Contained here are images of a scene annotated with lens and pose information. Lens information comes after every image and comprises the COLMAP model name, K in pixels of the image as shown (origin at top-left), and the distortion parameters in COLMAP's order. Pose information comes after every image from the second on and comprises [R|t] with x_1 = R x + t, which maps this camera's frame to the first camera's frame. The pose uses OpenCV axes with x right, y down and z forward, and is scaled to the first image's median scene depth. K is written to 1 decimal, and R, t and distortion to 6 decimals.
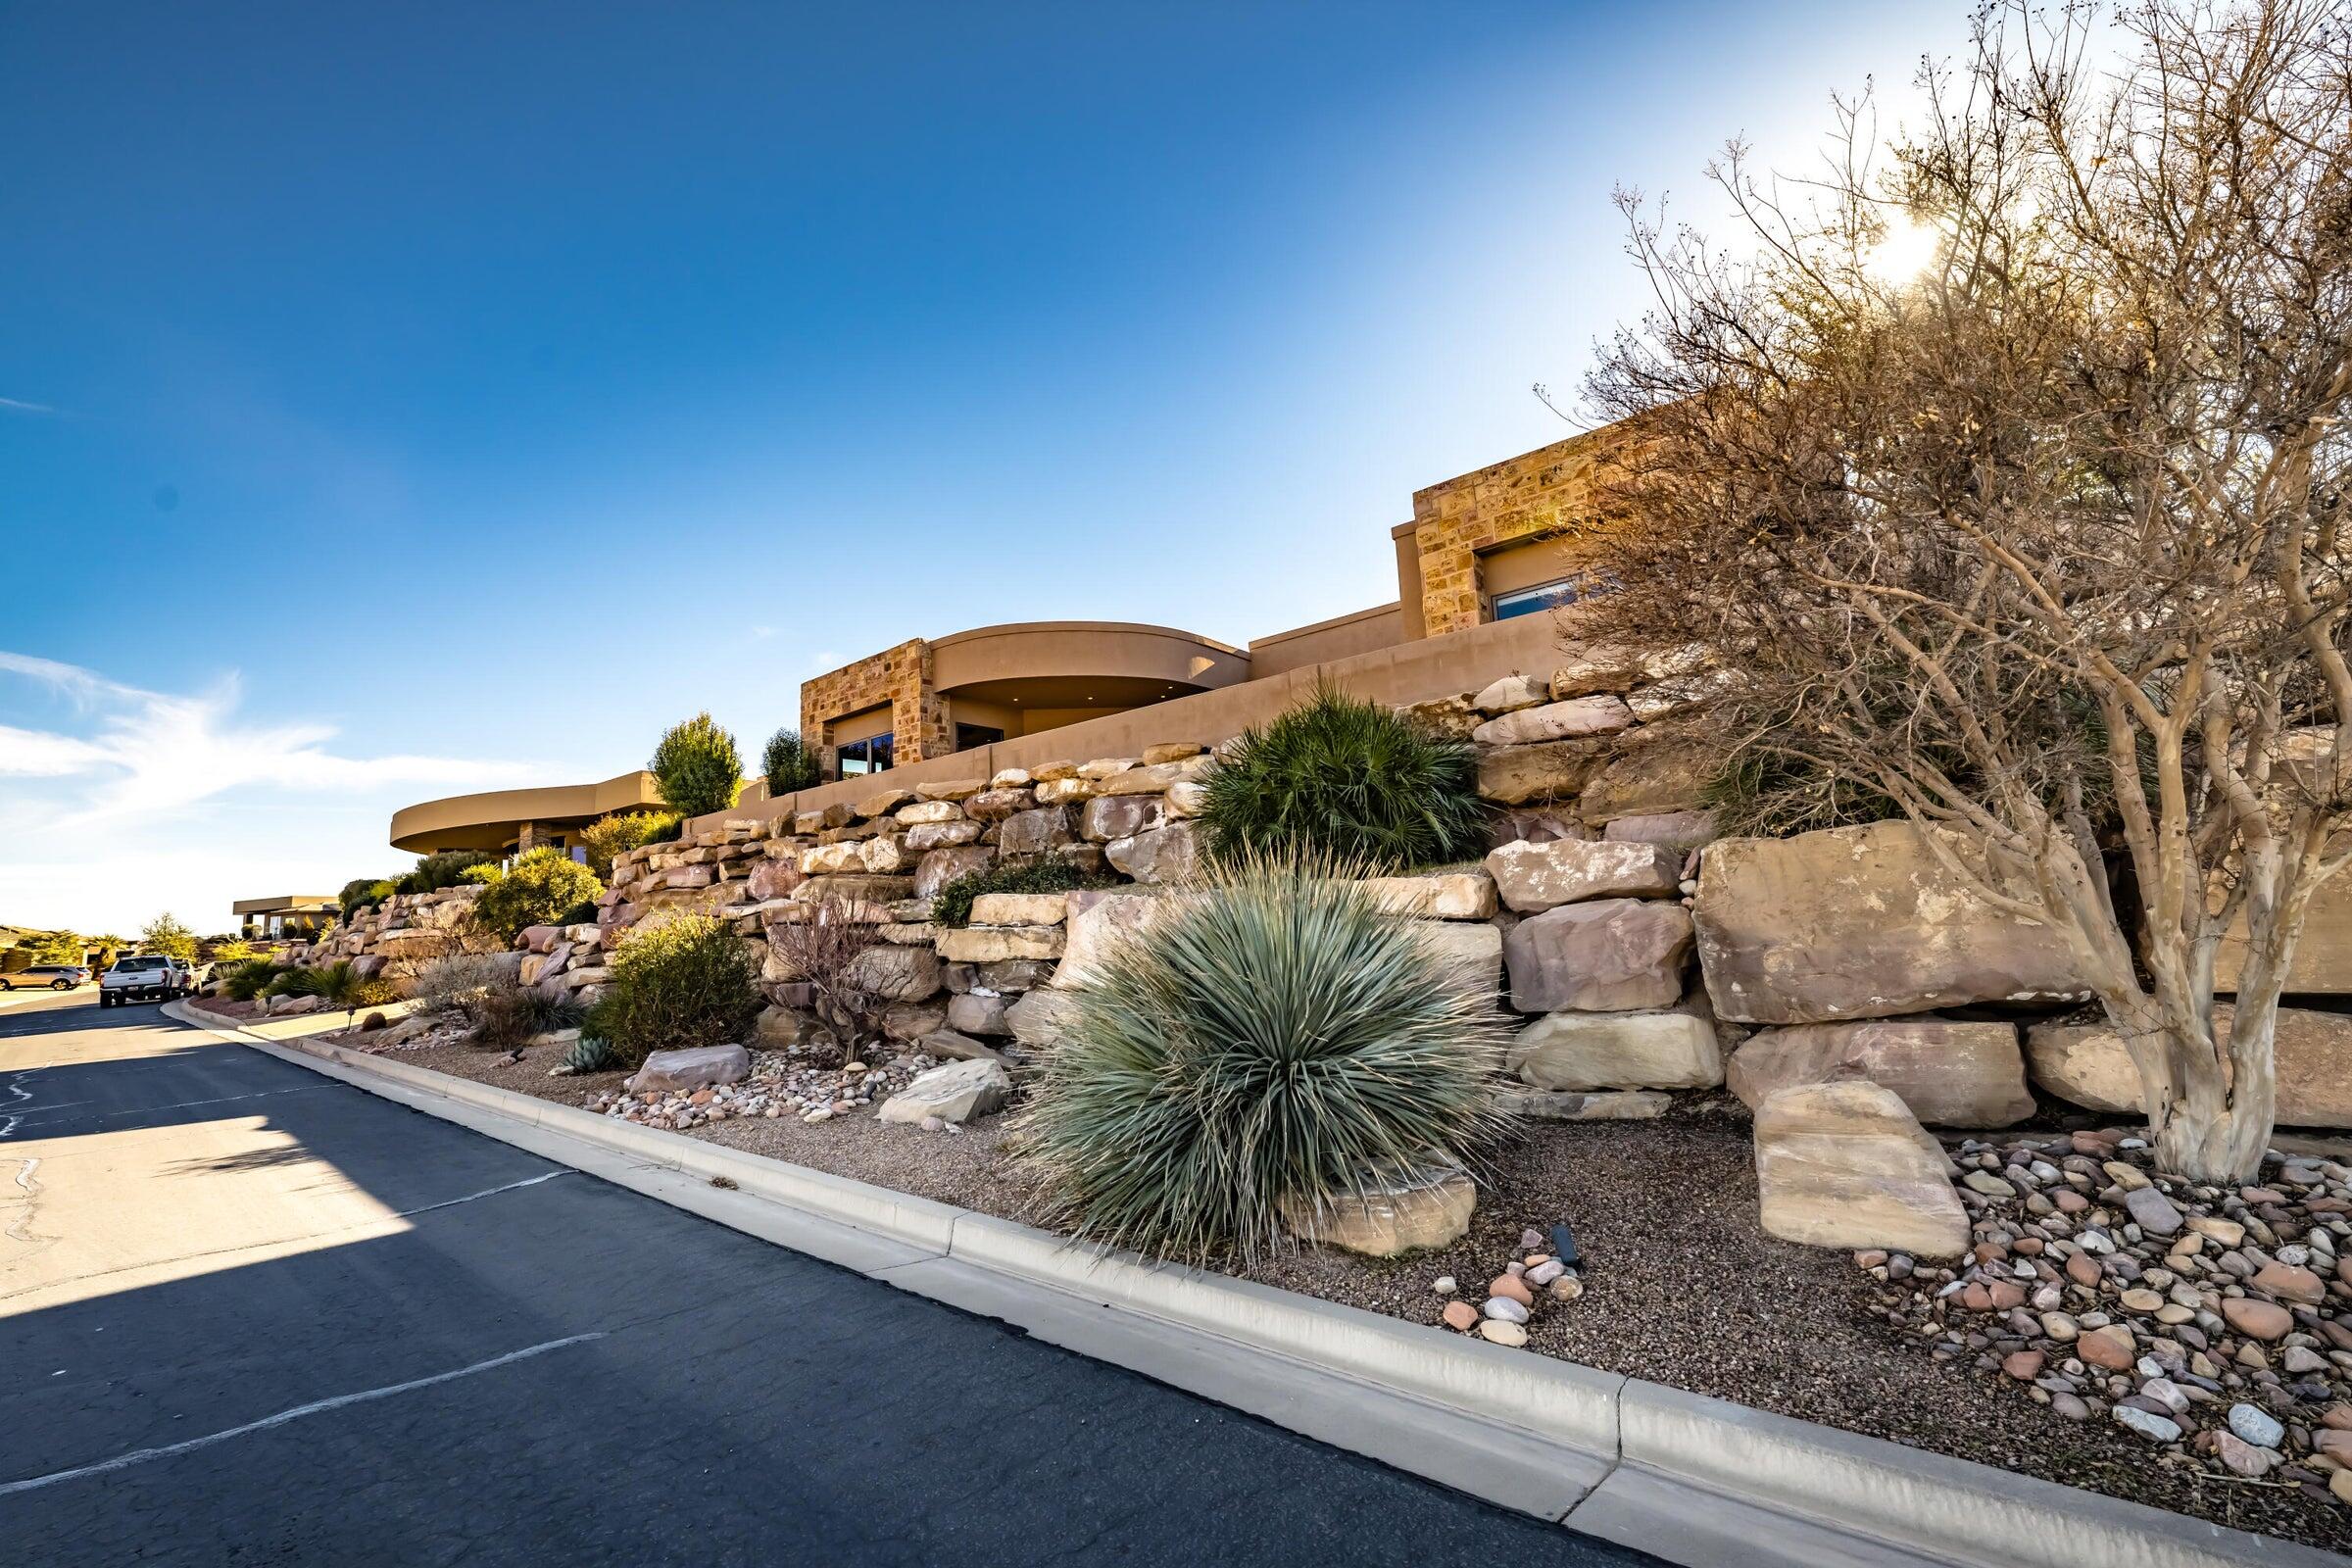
lens RADIAL K [[923.0, 0, 1176.0], [0, 923.0, 784.0], [0, 0, 1]] dist [-0.003030, -0.000017]
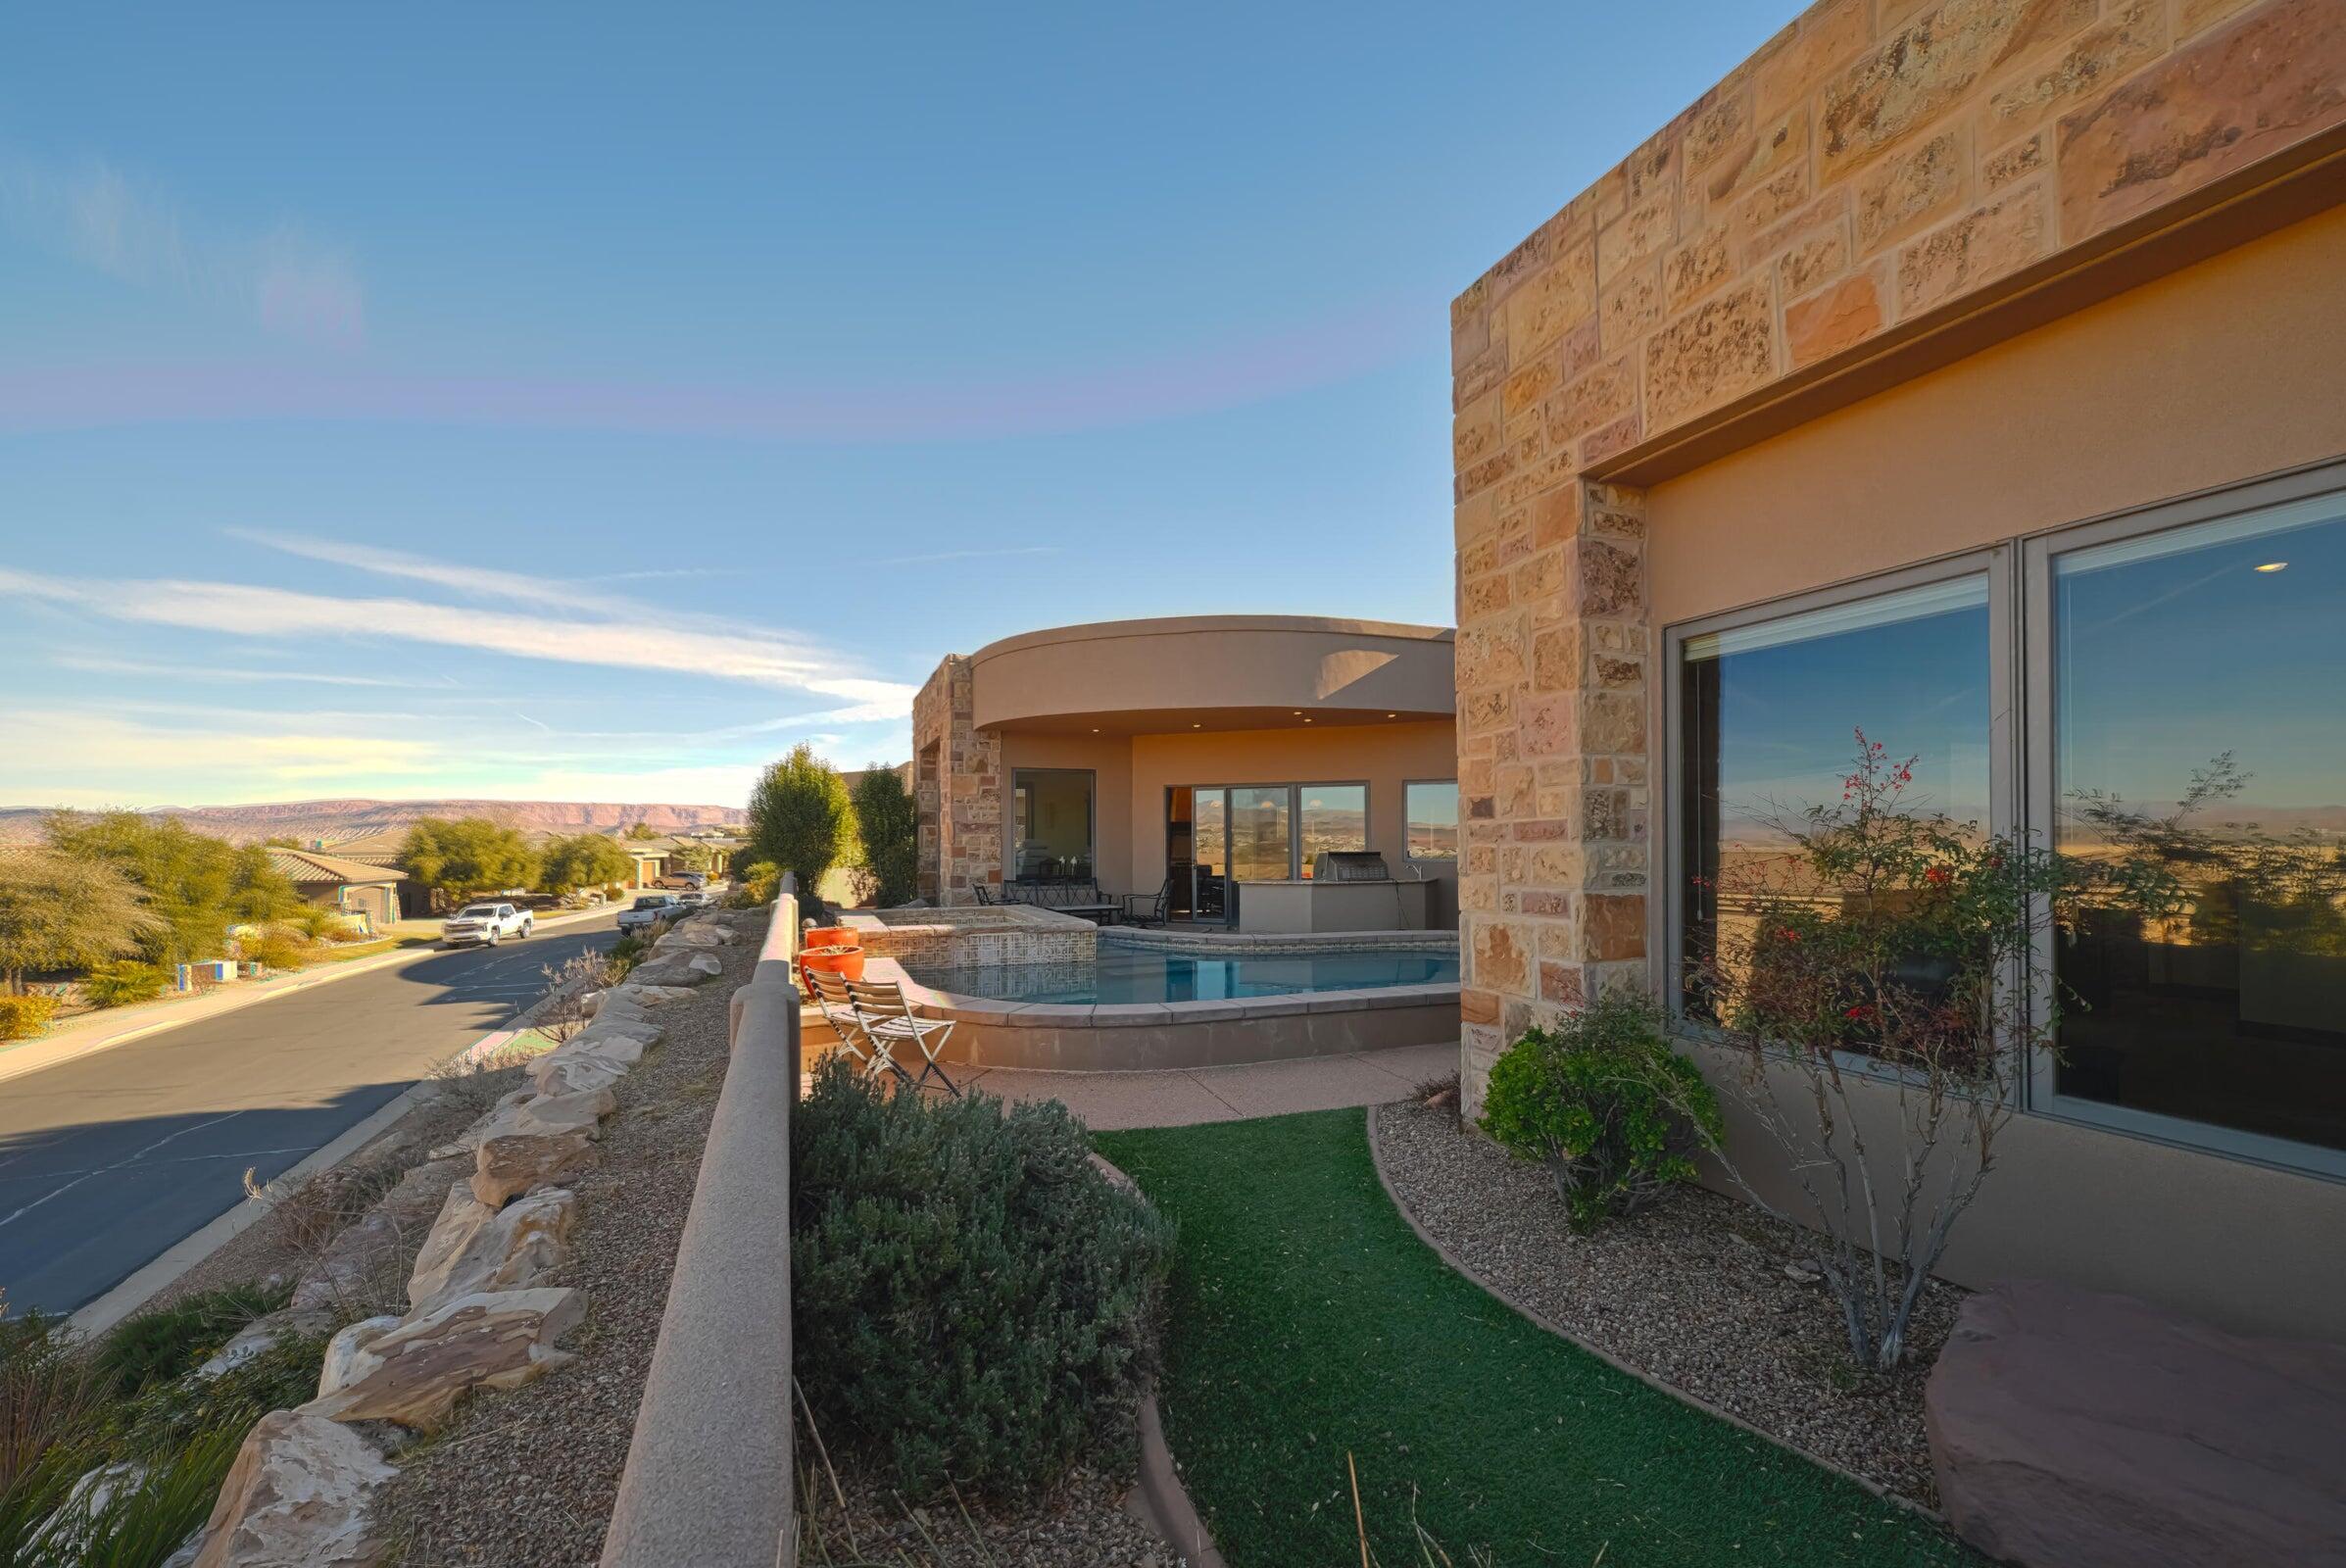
lens RADIAL K [[943.8, 0, 1171.0], [0, 943.8, 814.8], [0, 0, 1]] dist [0.000110, 0.000054]
pose [[0.865548, 0.040145, -0.499215, 0.449284], [0.029870, 0.990870, 0.131470, -0.236730], [0.499935, -0.128705, 0.856446, 0.832029]]
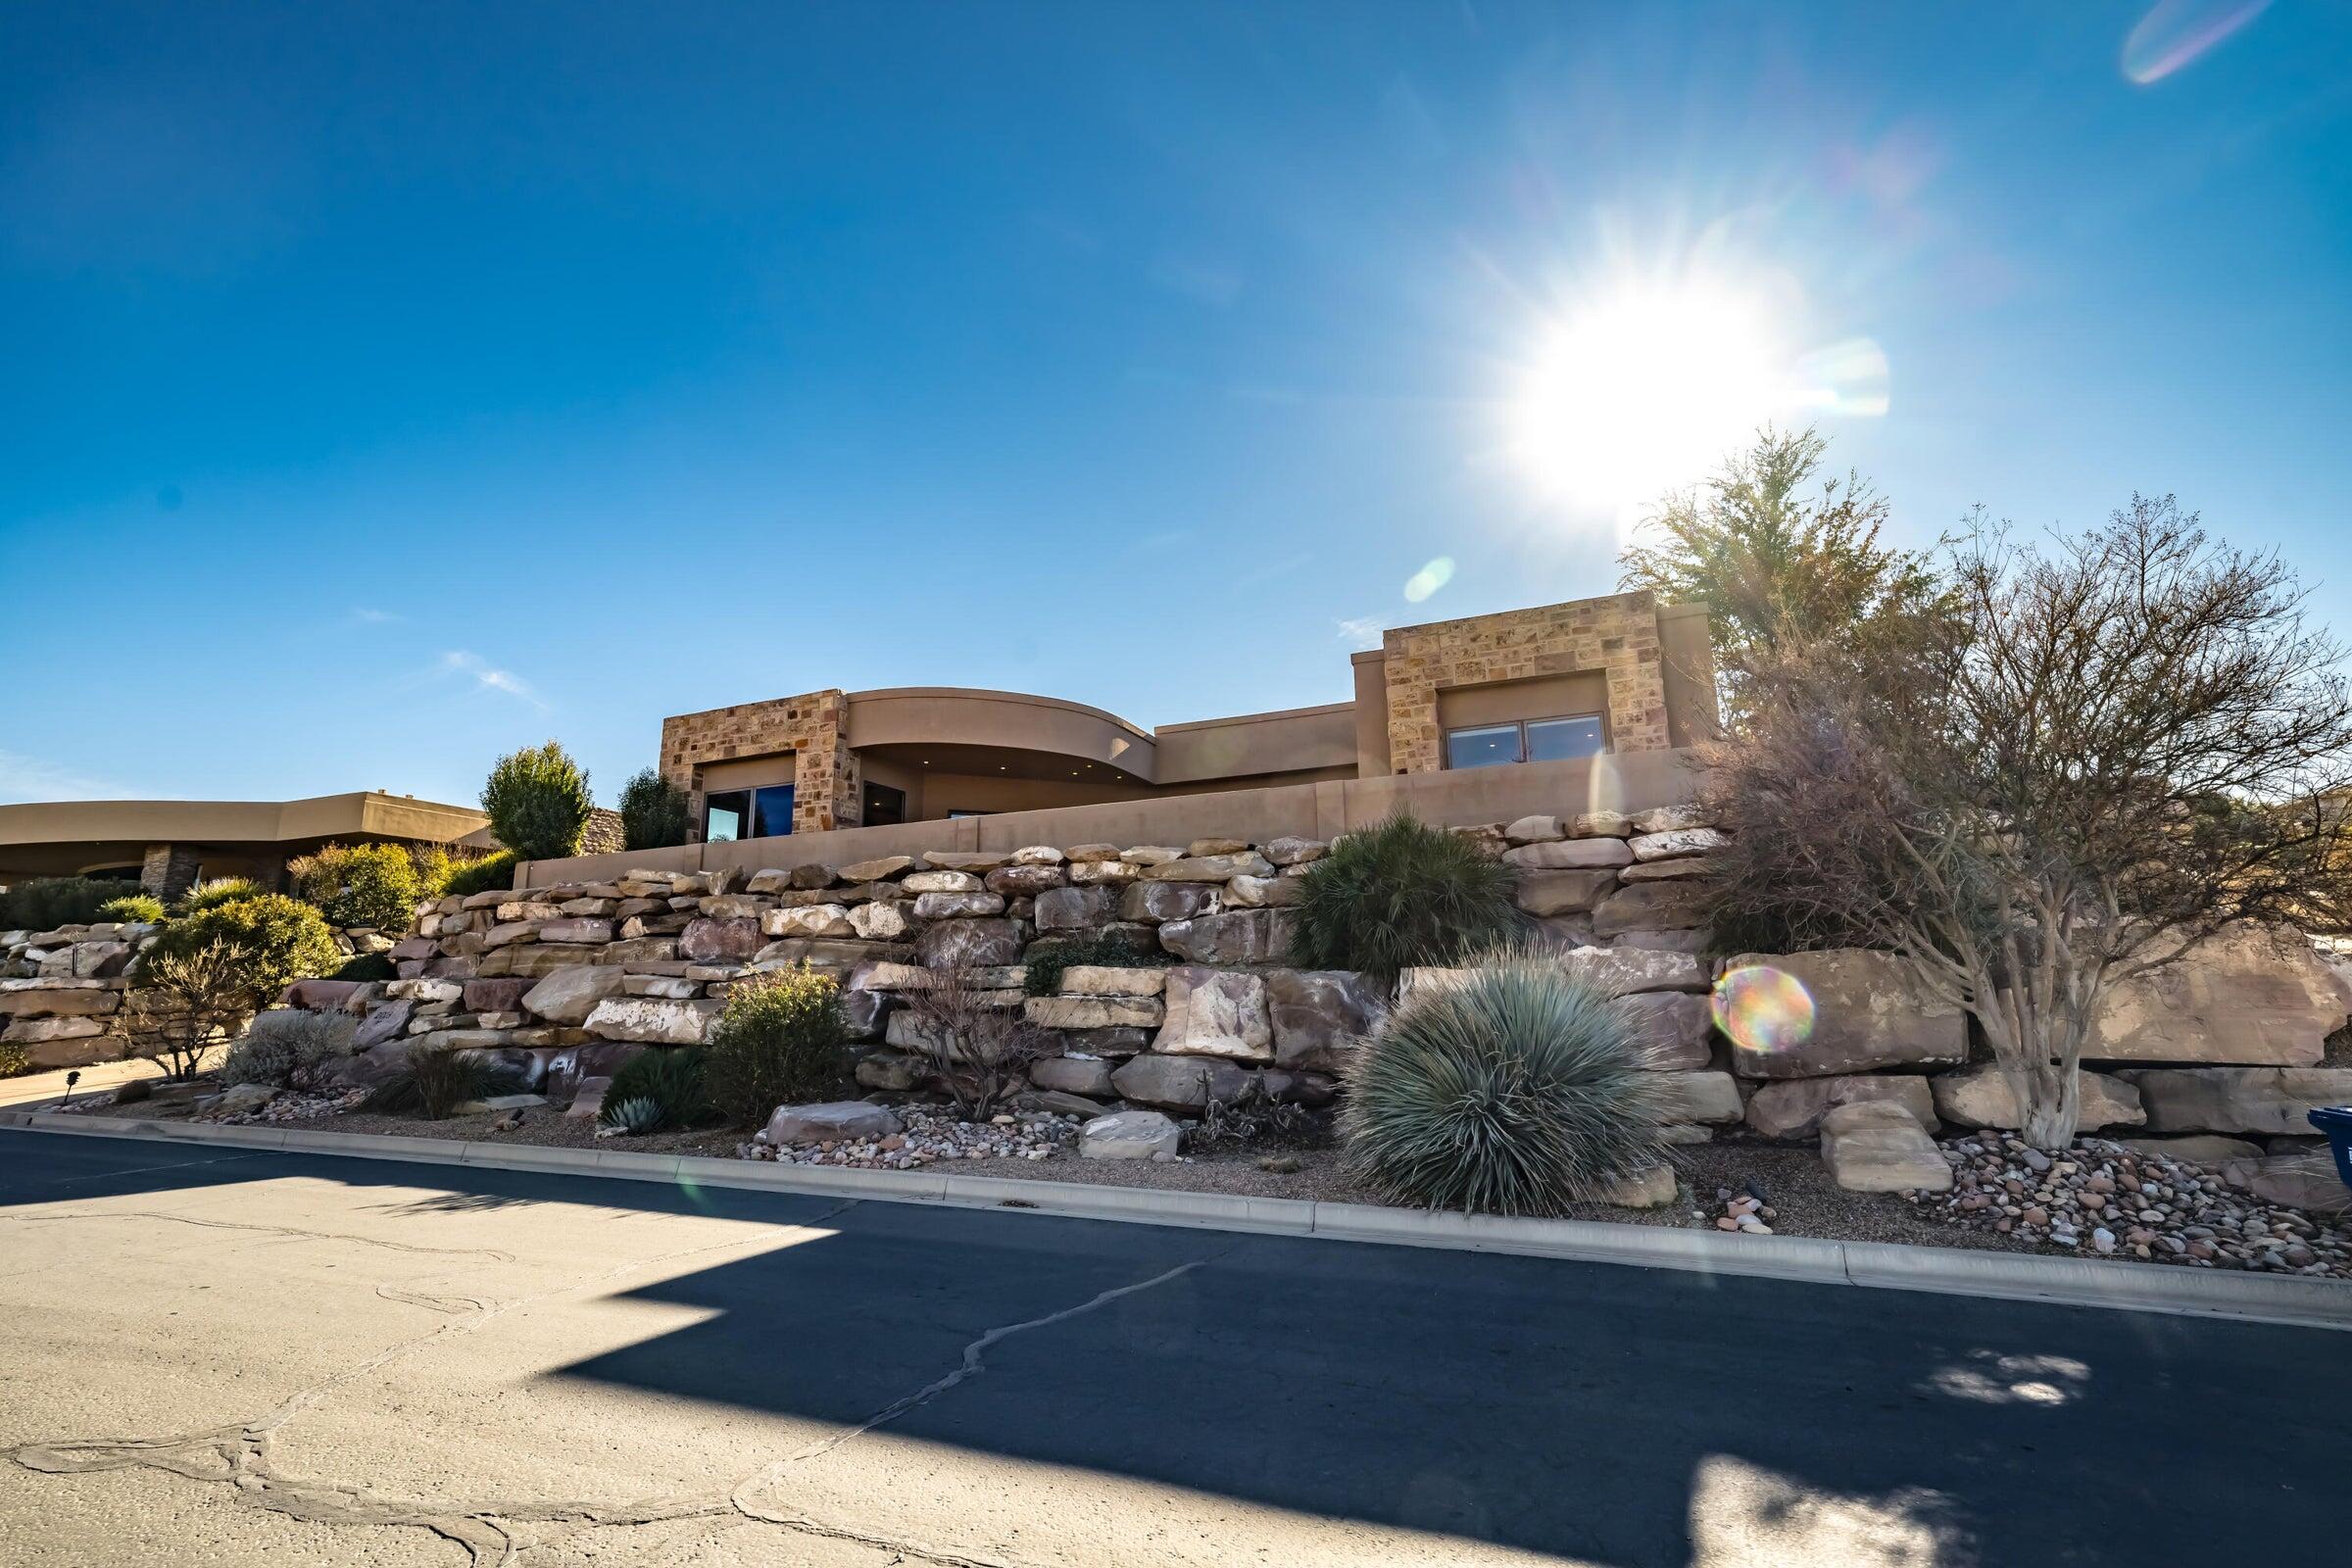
lens RADIAL K [[1037.1, 0, 1176.0], [0, 1037.1, 784.0], [0, 0, 1]] dist [0.010577, -0.000234]
pose [[0.960775, 0.093800, 0.260984, -0.401782], [-0.075328, 0.993951, -0.079925, -0.004990], [-0.266902, 0.057130, 0.962029, -0.207861]]
